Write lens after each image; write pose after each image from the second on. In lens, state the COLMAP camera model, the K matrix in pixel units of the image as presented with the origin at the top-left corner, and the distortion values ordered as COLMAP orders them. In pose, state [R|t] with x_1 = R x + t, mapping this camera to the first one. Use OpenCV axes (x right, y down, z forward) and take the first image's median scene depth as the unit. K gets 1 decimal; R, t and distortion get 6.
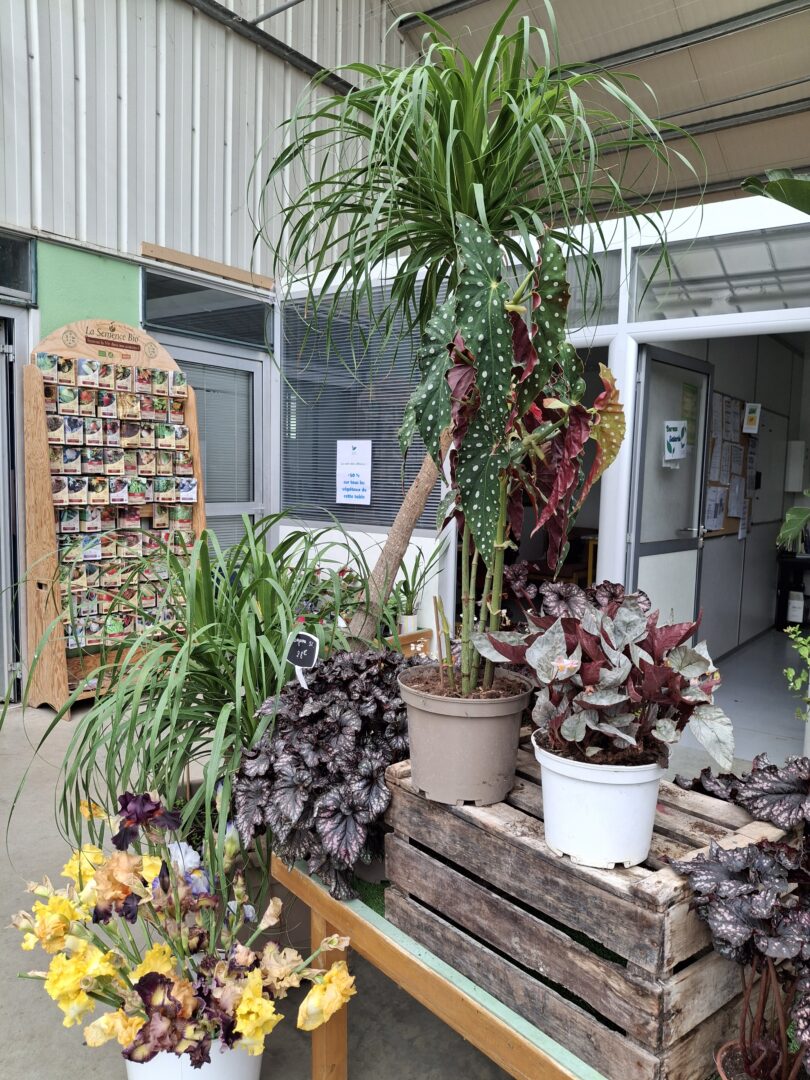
lens RADIAL K [[832.1, 0, 410.7], [0, 832.1, 570.3], [0, 0, 1]] dist [0.013220, -0.050326]
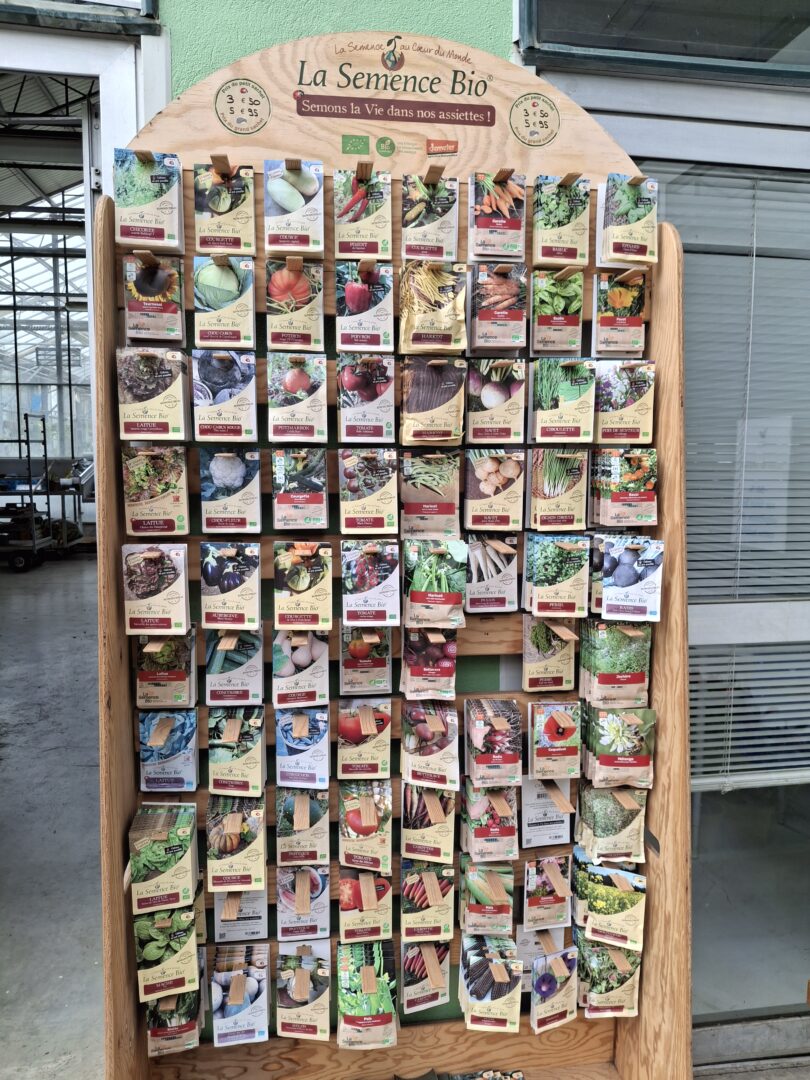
lens RADIAL K [[832.1, 0, 410.7], [0, 832.1, 570.3], [0, 0, 1]] dist [0.013220, -0.050326]
pose [[0.708634, 0.070614, -0.702034, -0.123025], [-0.063952, 0.997312, 0.035761, -0.111262], [0.702672, 0.019555, 0.711245, 0.777417]]
